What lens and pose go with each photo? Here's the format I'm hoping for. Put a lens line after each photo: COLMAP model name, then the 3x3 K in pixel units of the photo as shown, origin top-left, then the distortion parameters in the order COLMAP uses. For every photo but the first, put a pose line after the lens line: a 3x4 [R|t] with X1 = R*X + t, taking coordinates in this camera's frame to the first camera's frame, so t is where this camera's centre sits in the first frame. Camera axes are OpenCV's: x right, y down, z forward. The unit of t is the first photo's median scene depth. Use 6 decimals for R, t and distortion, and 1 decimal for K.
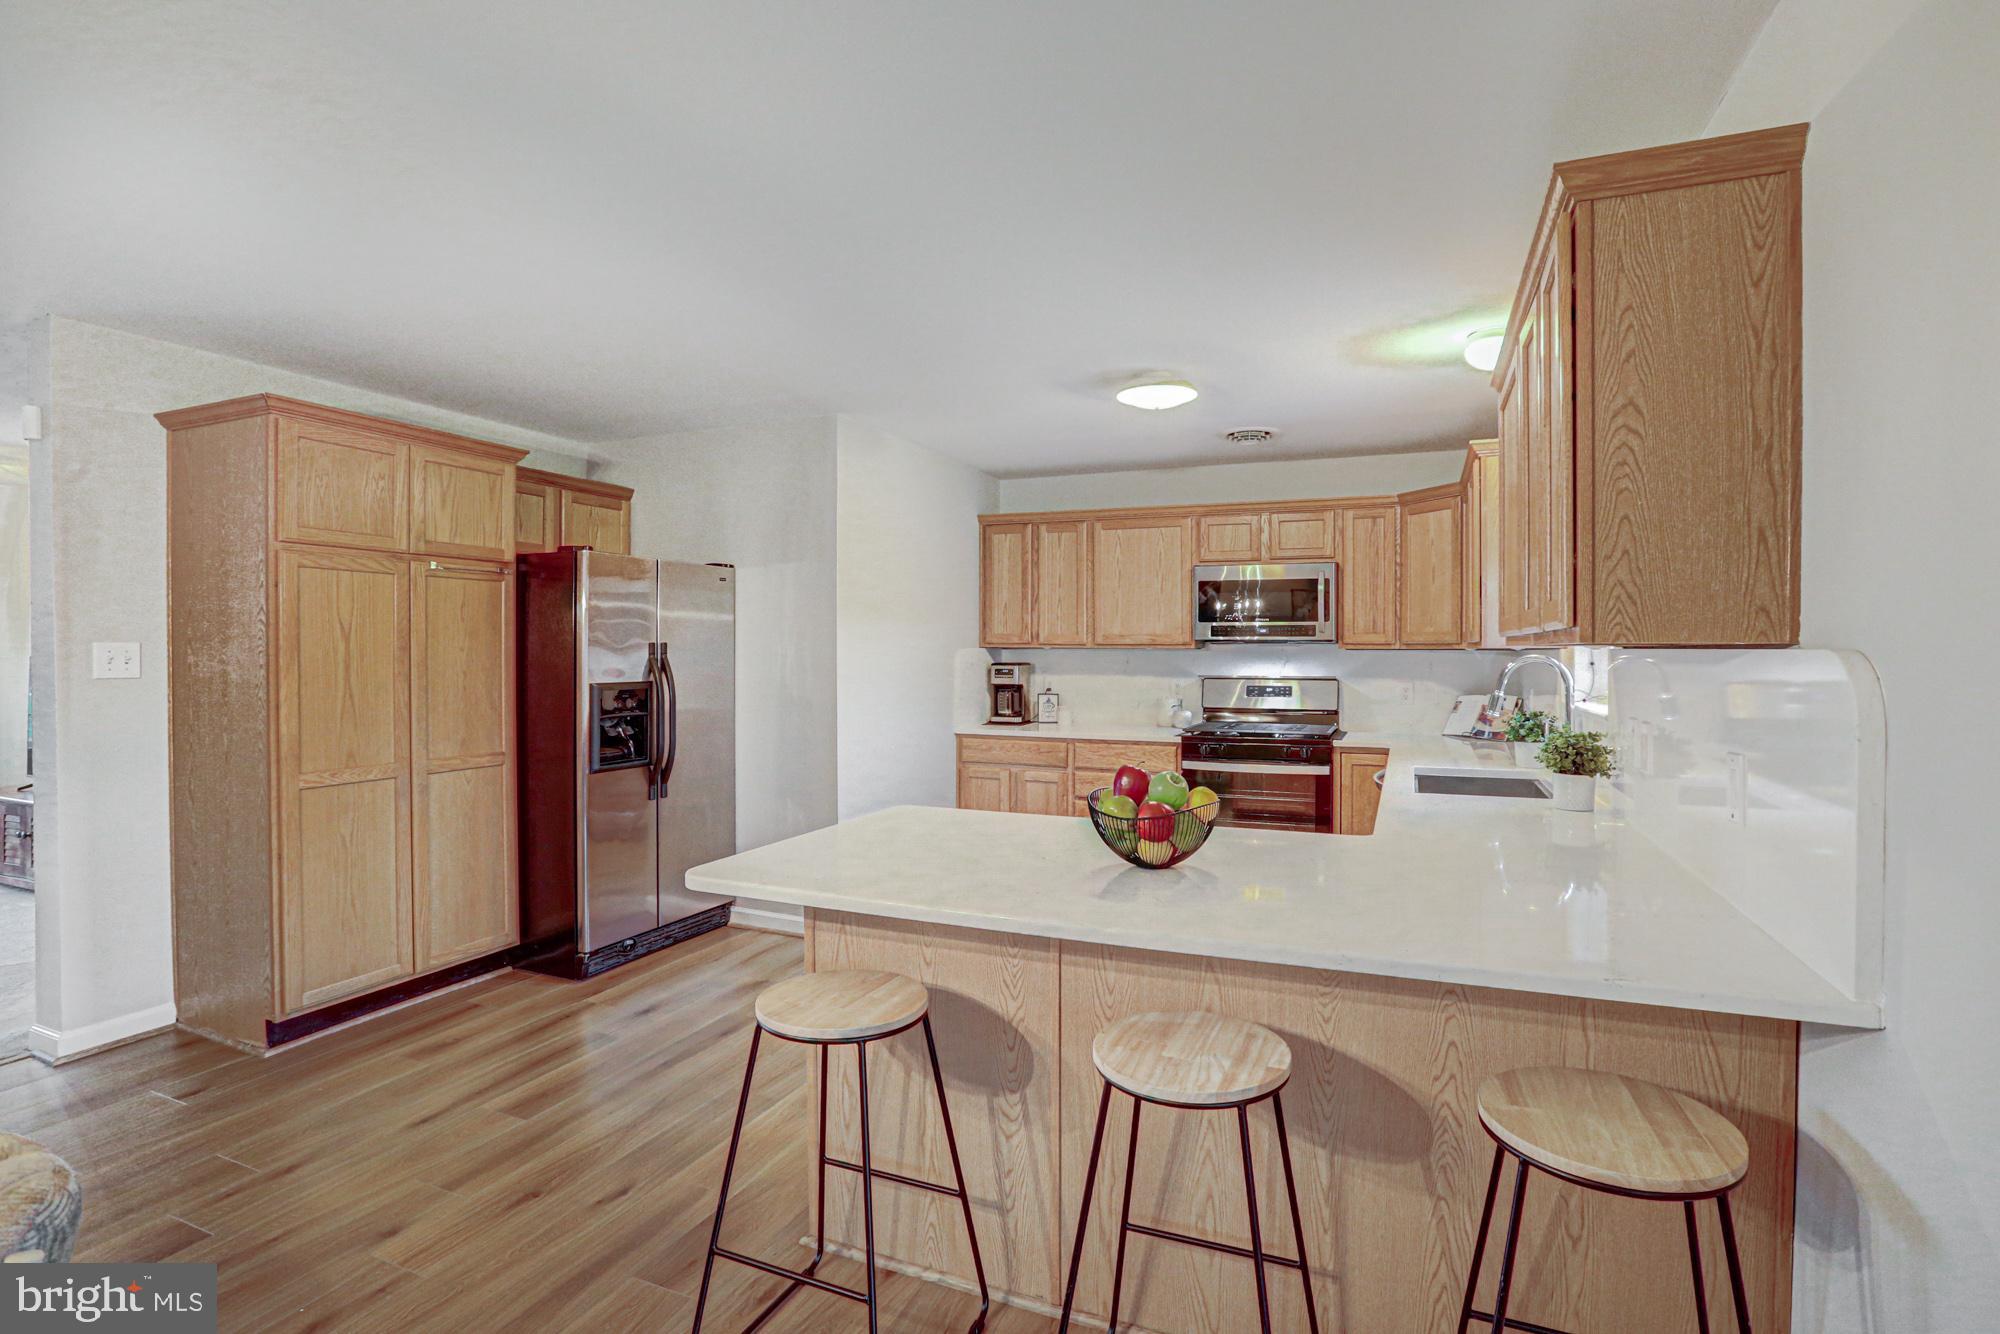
lens RADIAL K [[949.7, 0, 1027.6], [0, 949.7, 659.7], [0, 0, 1]] dist [-0.032100, 0.010557]
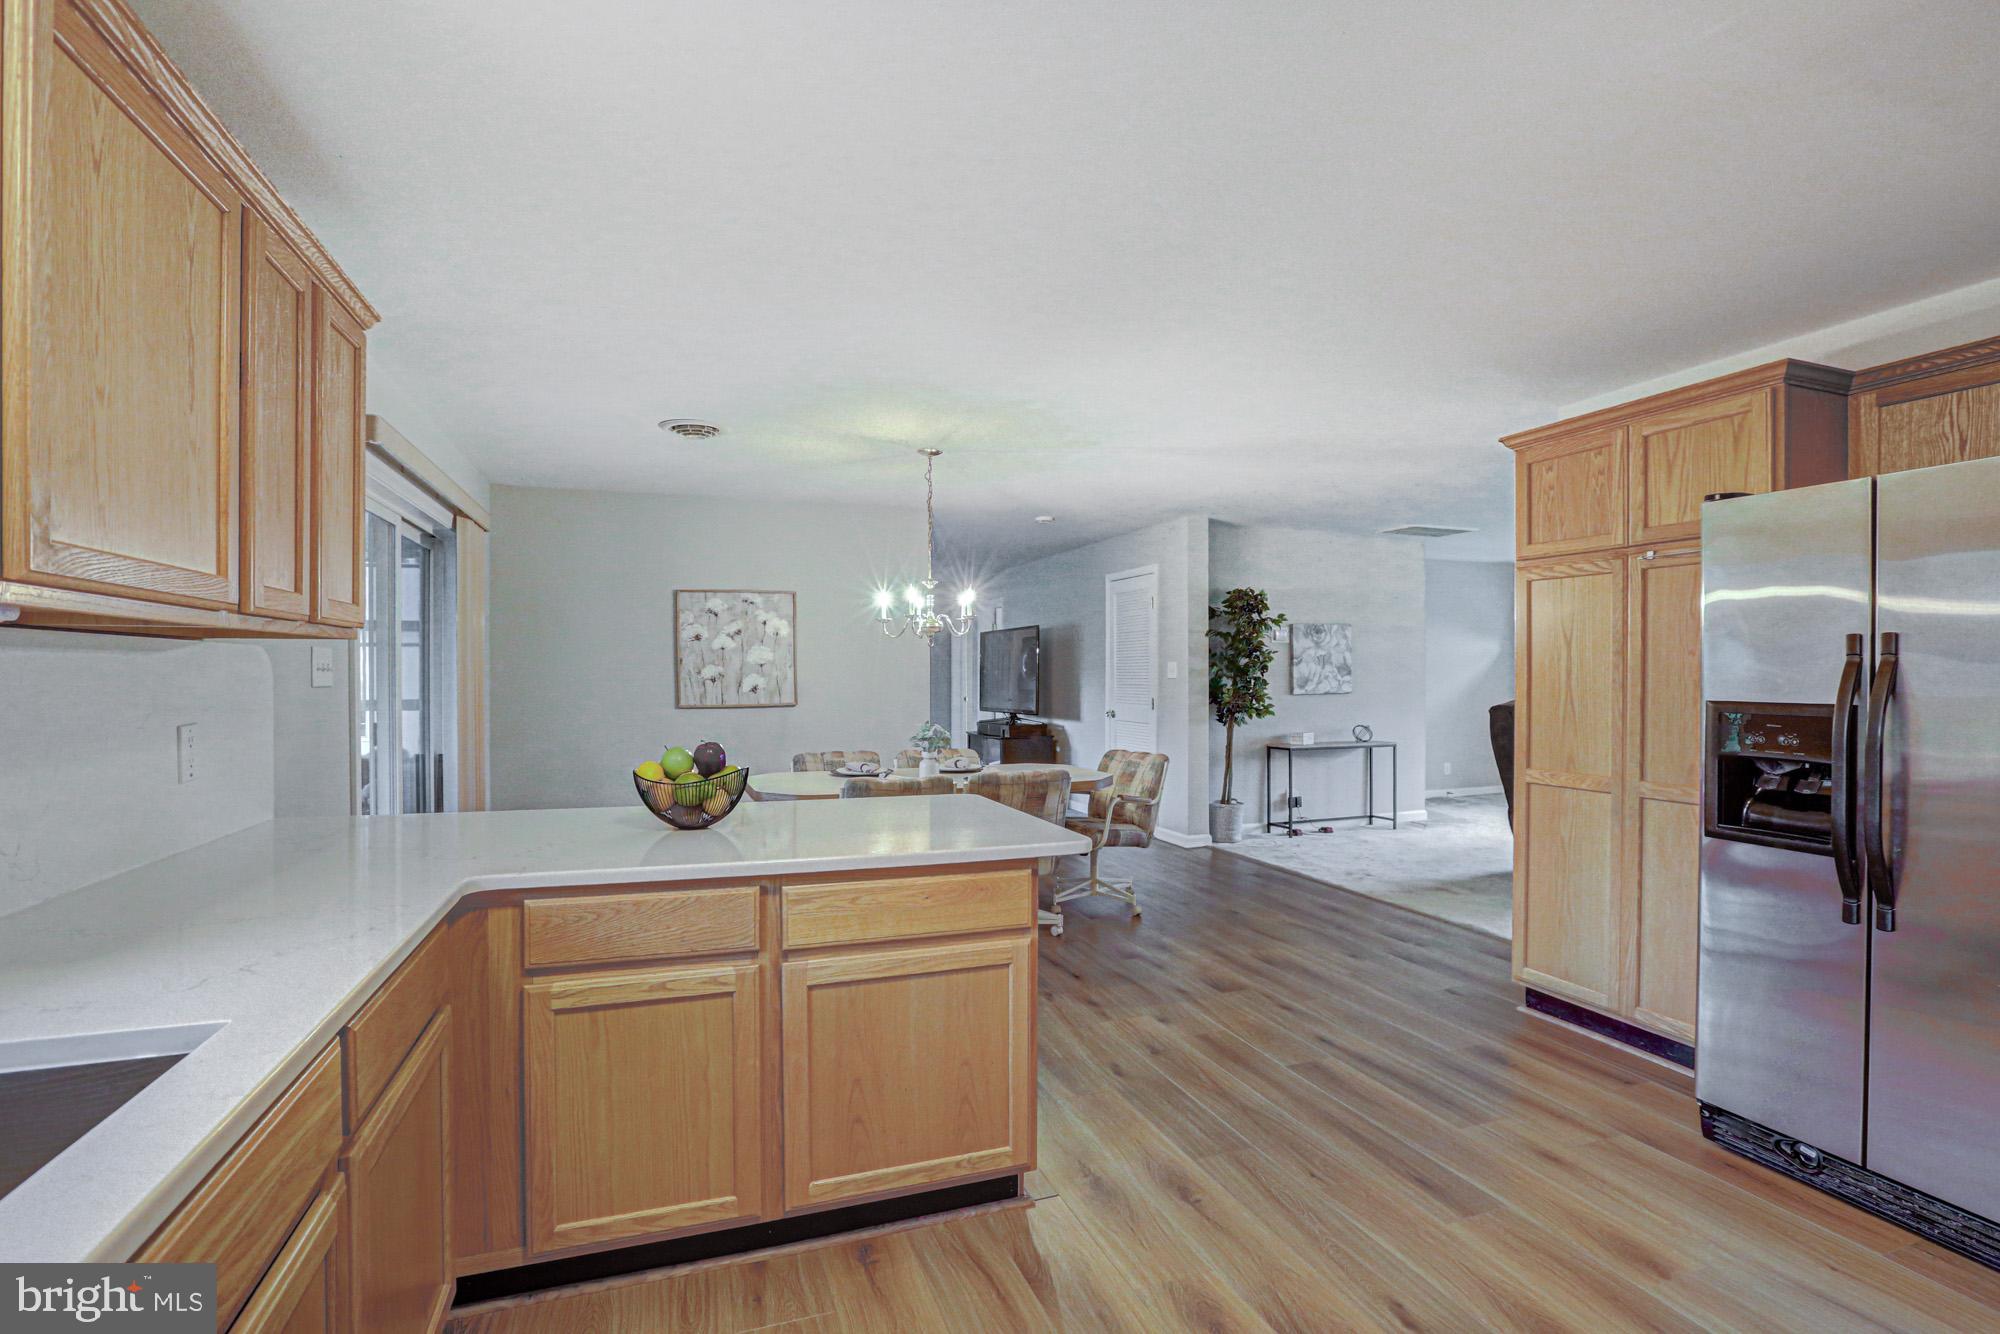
lens RADIAL K [[949.7, 0, 1011.5], [0, 949.7, 668.4], [0, 0, 1]] dist [-0.032100, 0.010557]
pose [[-0.731739, -0.002668, -0.681579, 0.391536], [-0.009526, 0.999935, 0.006313, 0.002949], [0.681518, 0.011112, -0.731717, 1.284210]]
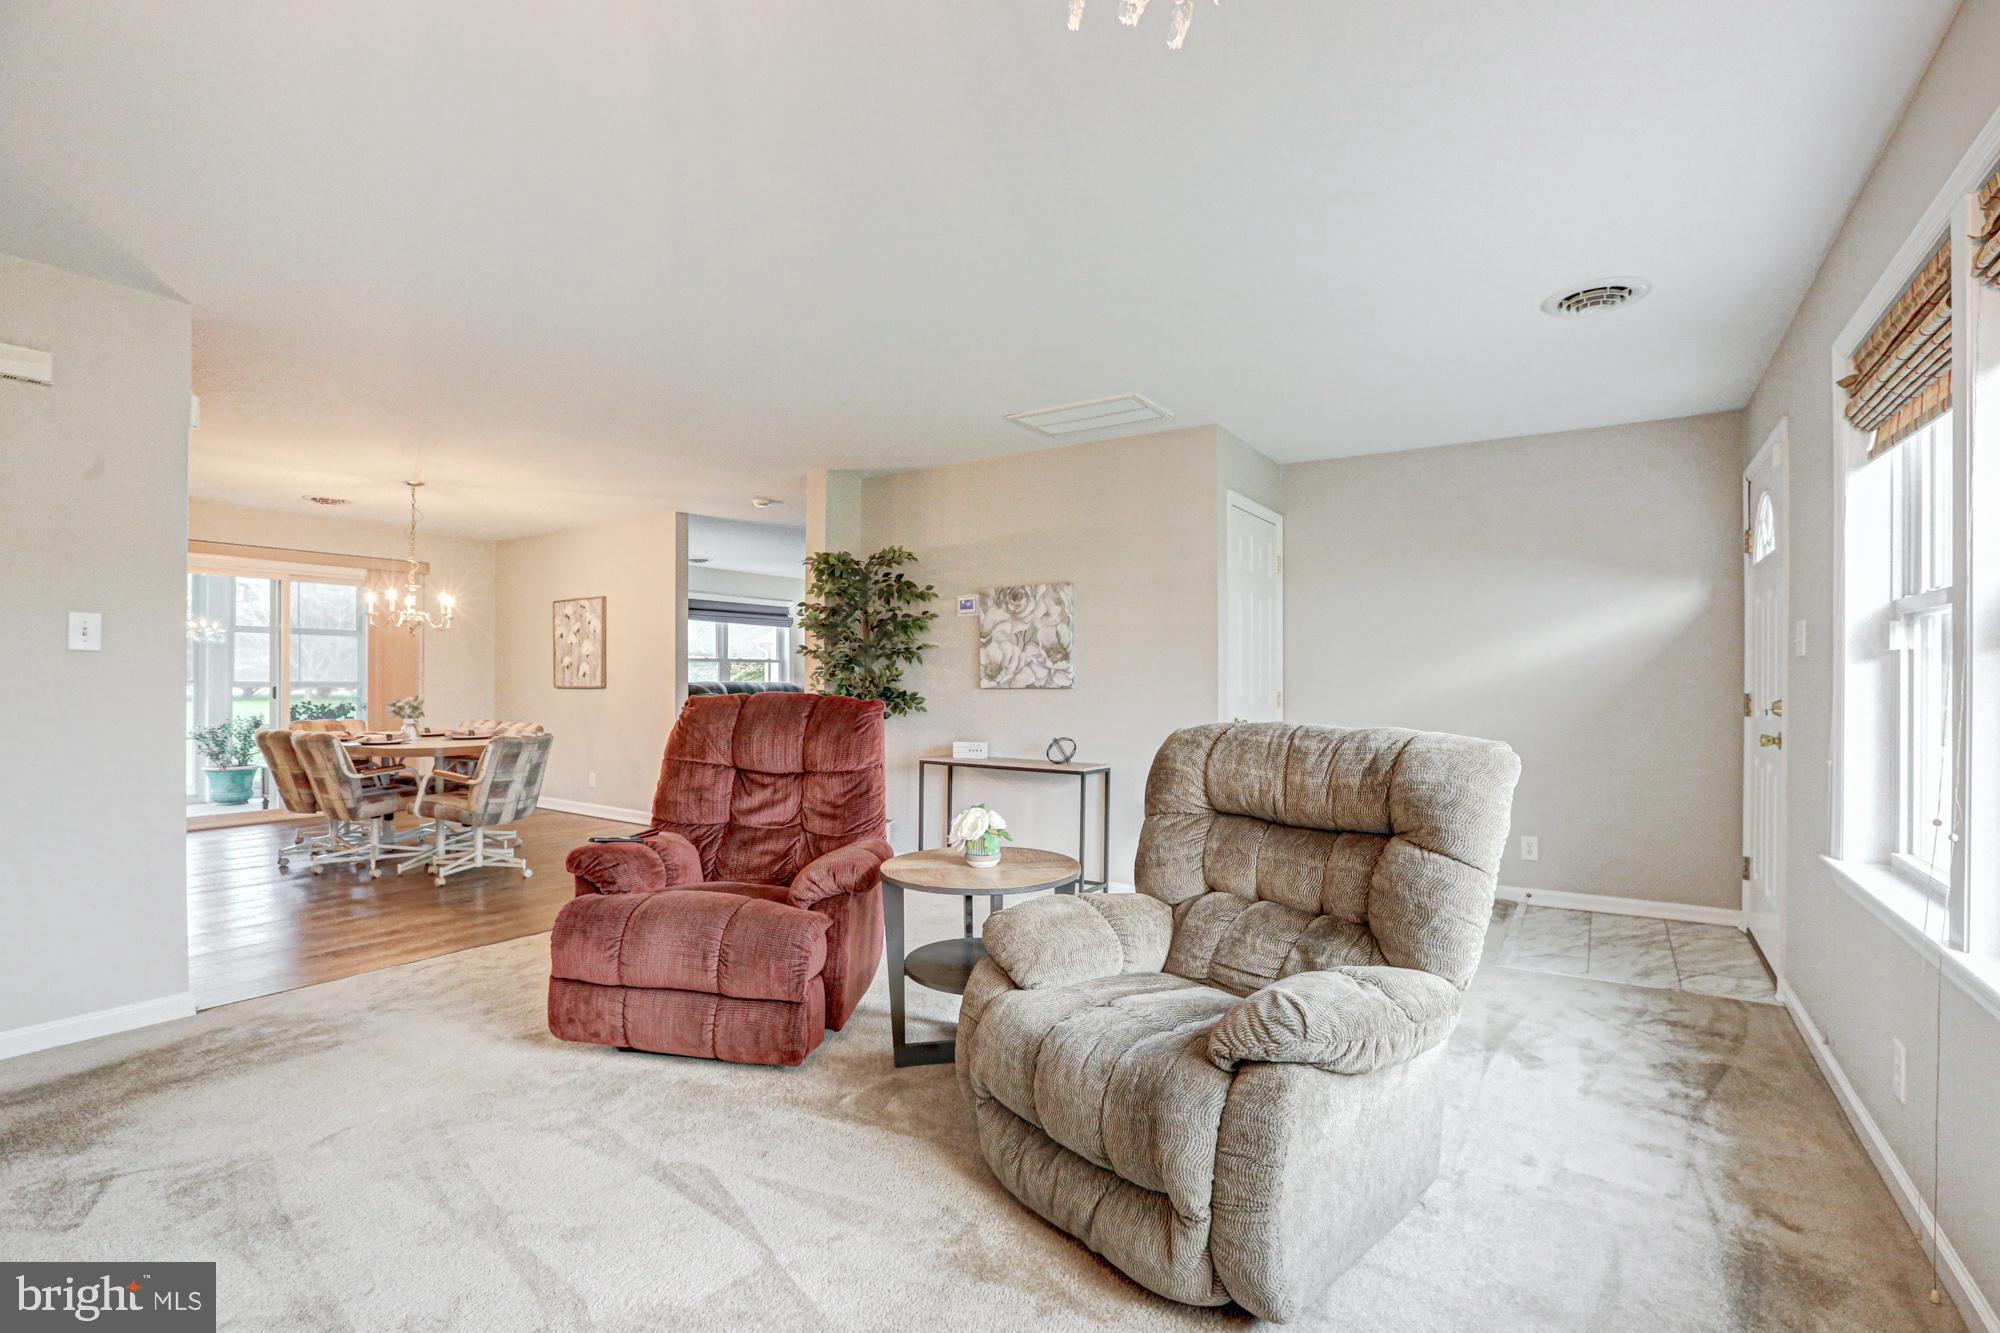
lens RADIAL K [[949.7, 0, 1001.3], [0, 949.7, 676.6], [0, 0, 1]] dist [-0.032100, 0.010557]
pose [[-0.977596, -0.006240, 0.210397, -1.971252], [-0.004623, 0.999956, 0.008179, 0.040389], [-0.210439, 0.007023, -0.977582, 1.660583]]
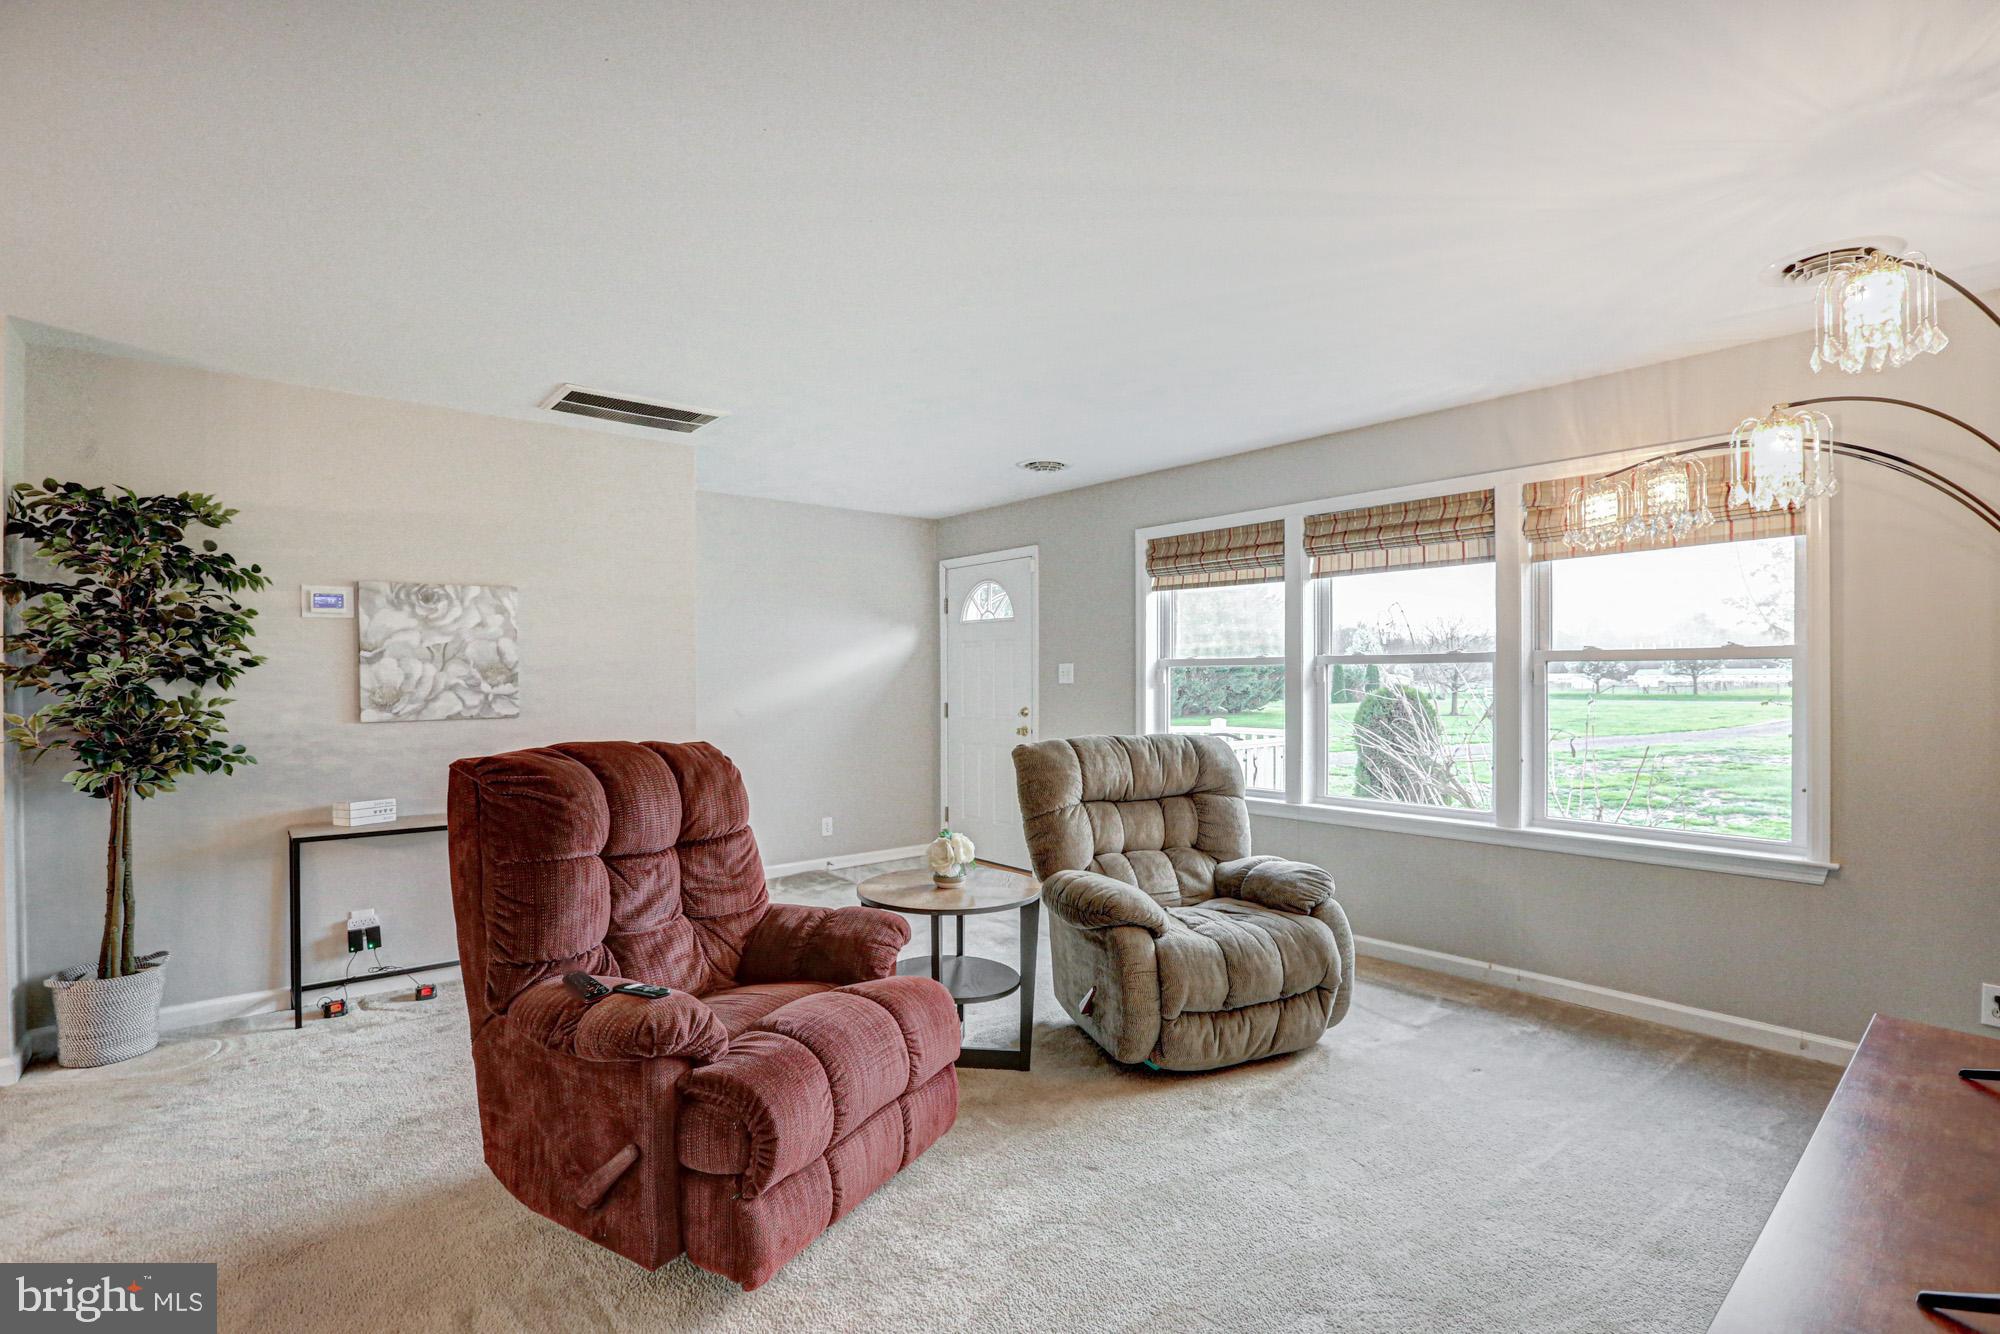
lens RADIAL K [[949.7, 0, 1002.4], [0, 949.7, 674.2], [0, 0, 1]] dist [-0.032100, 0.010557]
pose [[-0.465829, -0.008486, -0.884834, -0.982425], [-0.003557, 0.999964, -0.007718, 0.021886], [0.884868, -0.000448, -0.465842, 1.286881]]
